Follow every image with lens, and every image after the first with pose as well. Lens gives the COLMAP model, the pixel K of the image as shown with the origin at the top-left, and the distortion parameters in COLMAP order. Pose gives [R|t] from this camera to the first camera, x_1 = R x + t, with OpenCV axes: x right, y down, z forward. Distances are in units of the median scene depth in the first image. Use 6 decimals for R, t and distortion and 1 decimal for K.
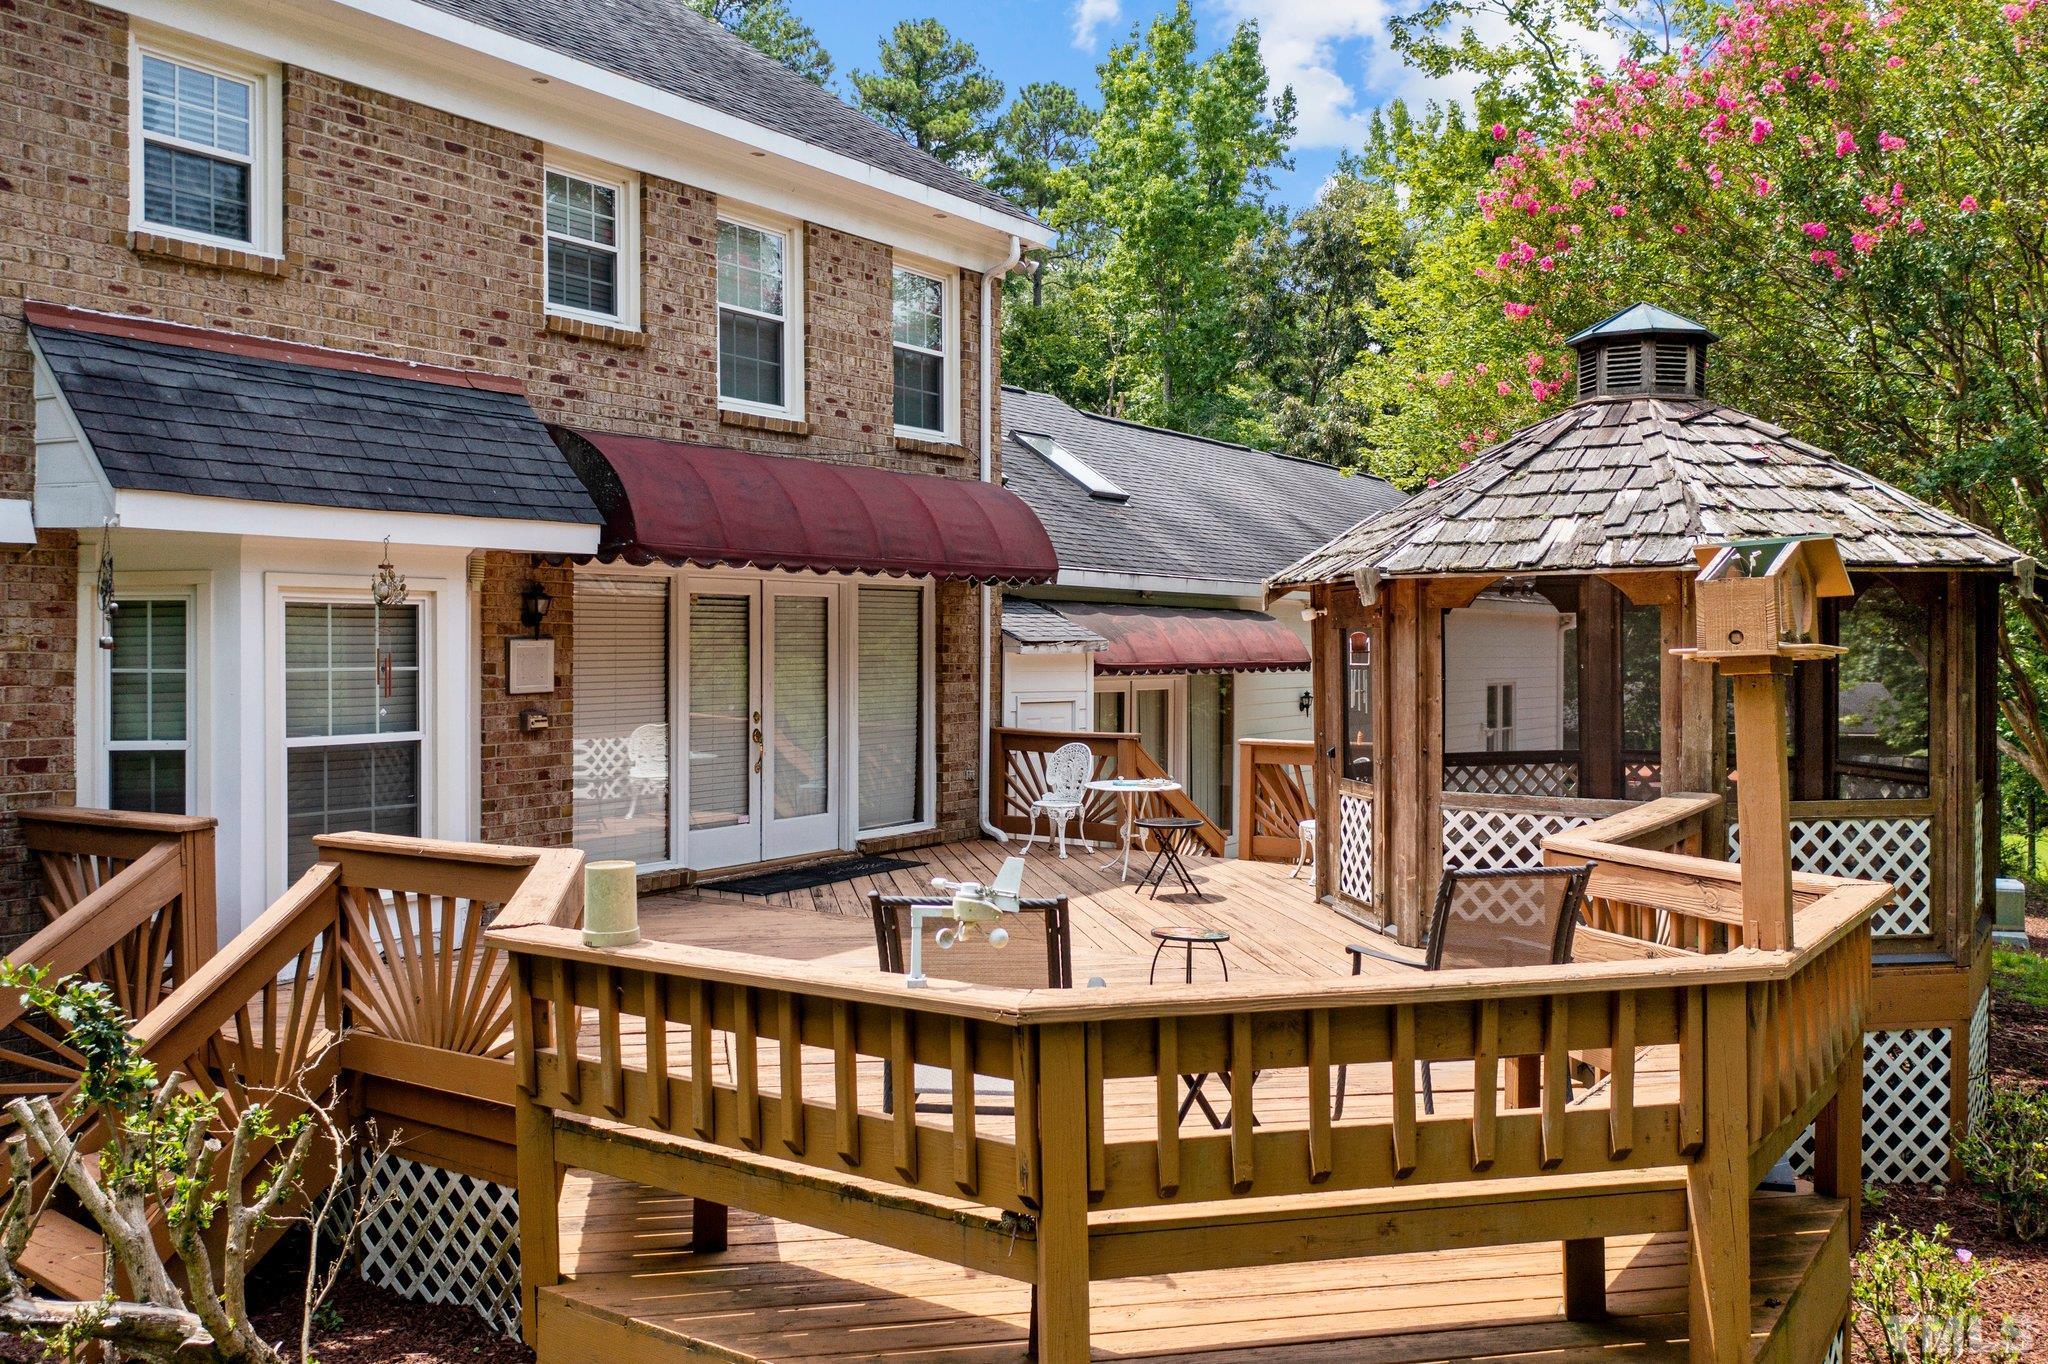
lens RADIAL K [[1665.6, 0, 1023.9], [0, 1665.6, 658.9], [0, 0, 1]] dist [-0.002207, 0.002095]
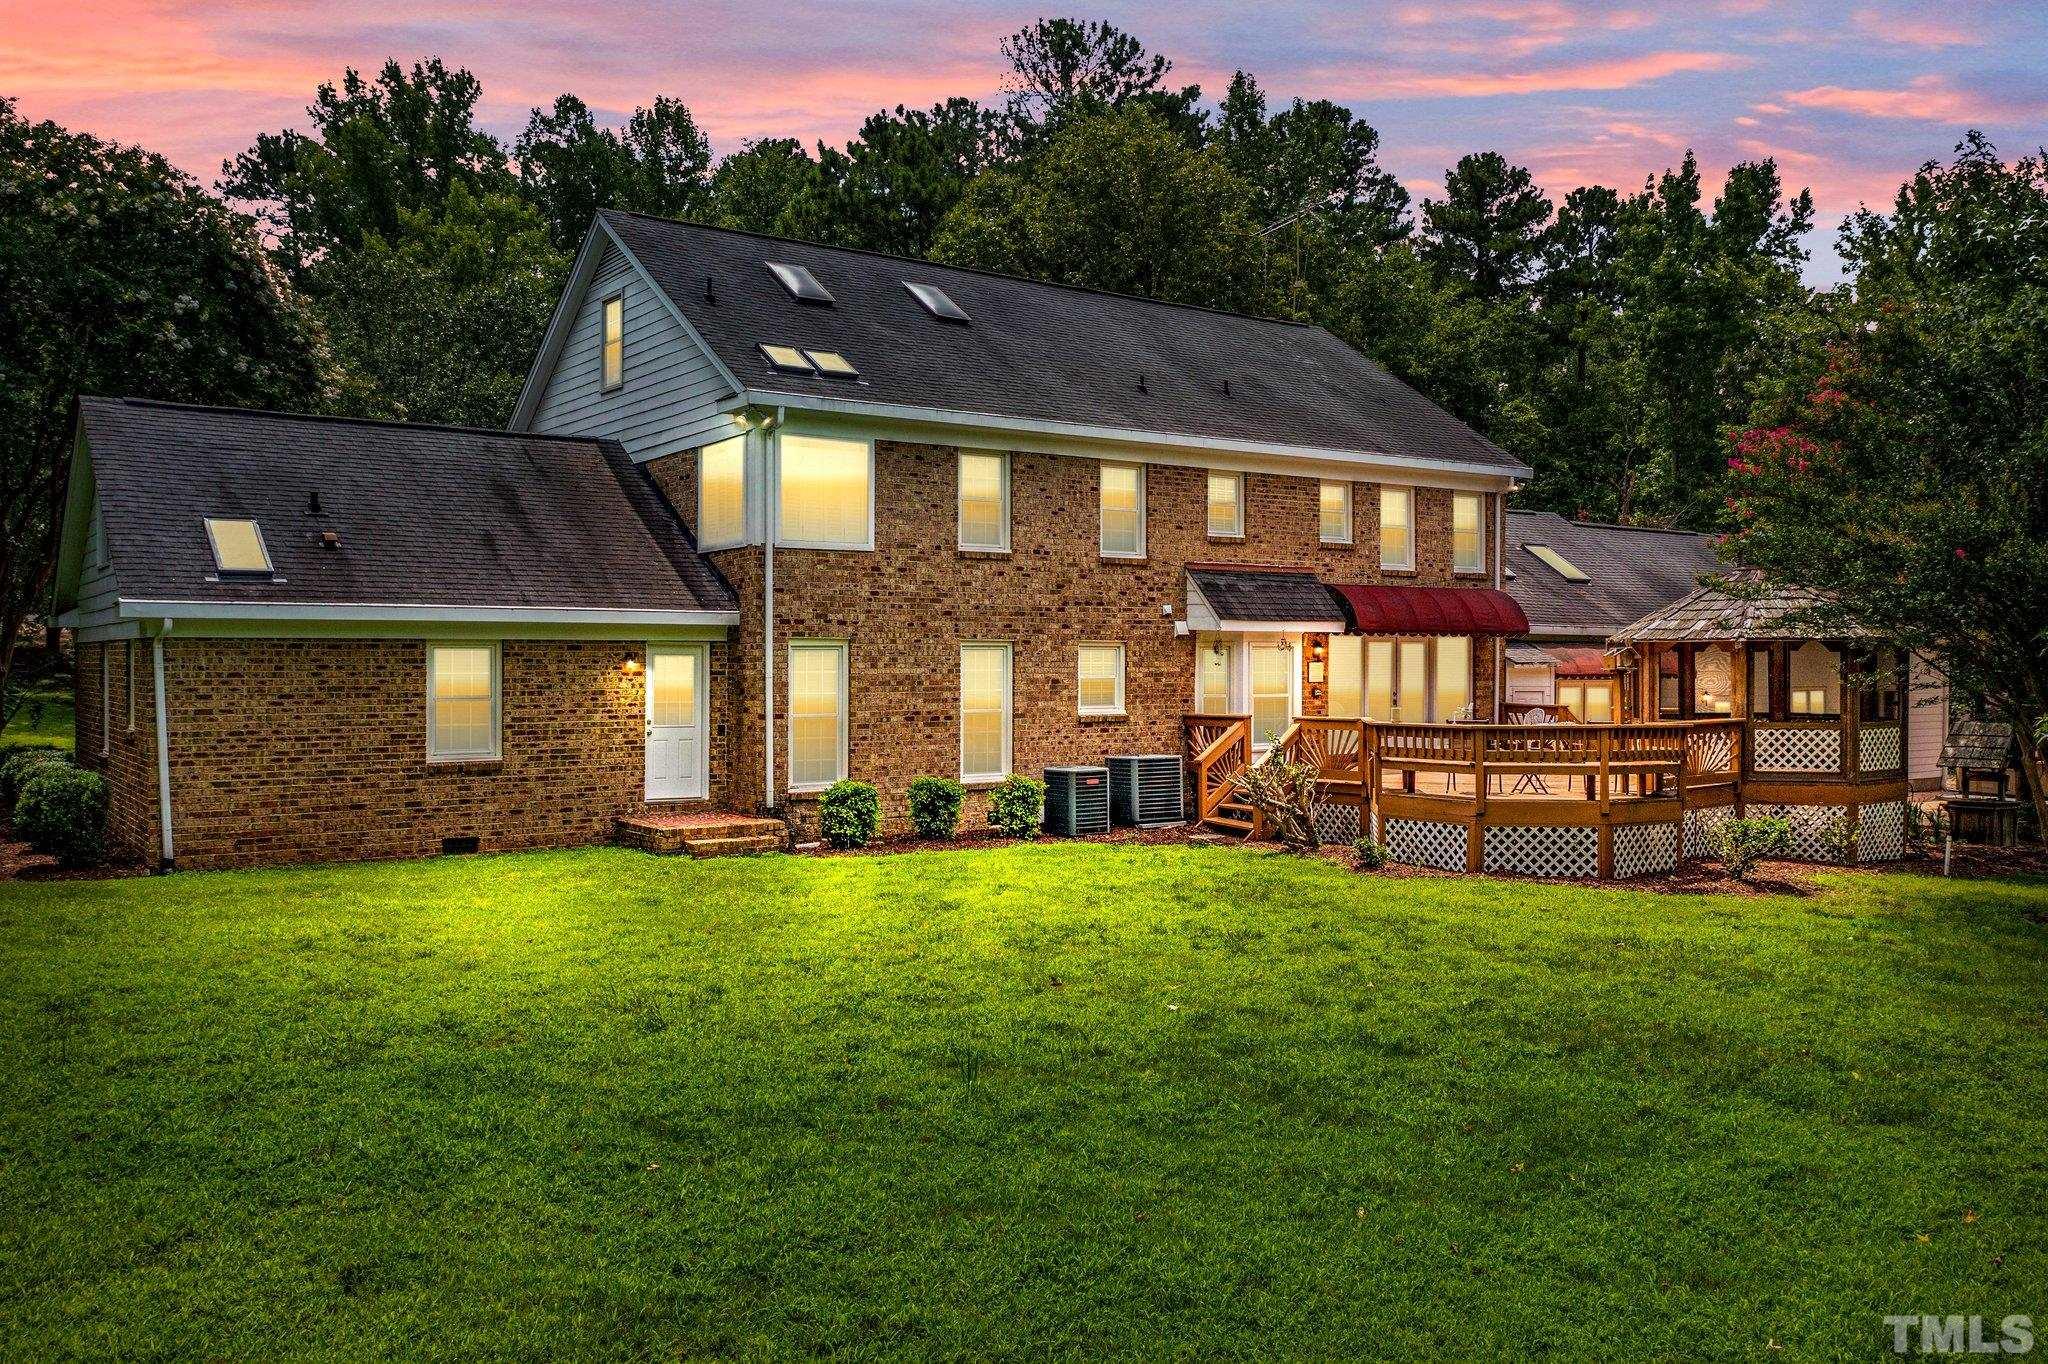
lens RADIAL K [[1665.6, 0, 1023.9], [0, 1665.6, 658.9], [0, 0, 1]] dist [-0.002207, 0.002095]
pose [[0.945062, 0.003032, -0.326877, 0.138473], [-0.005330, 0.999967, -0.006136, 0.001992], [0.326847, 0.007541, 0.945047, -1.674149]]
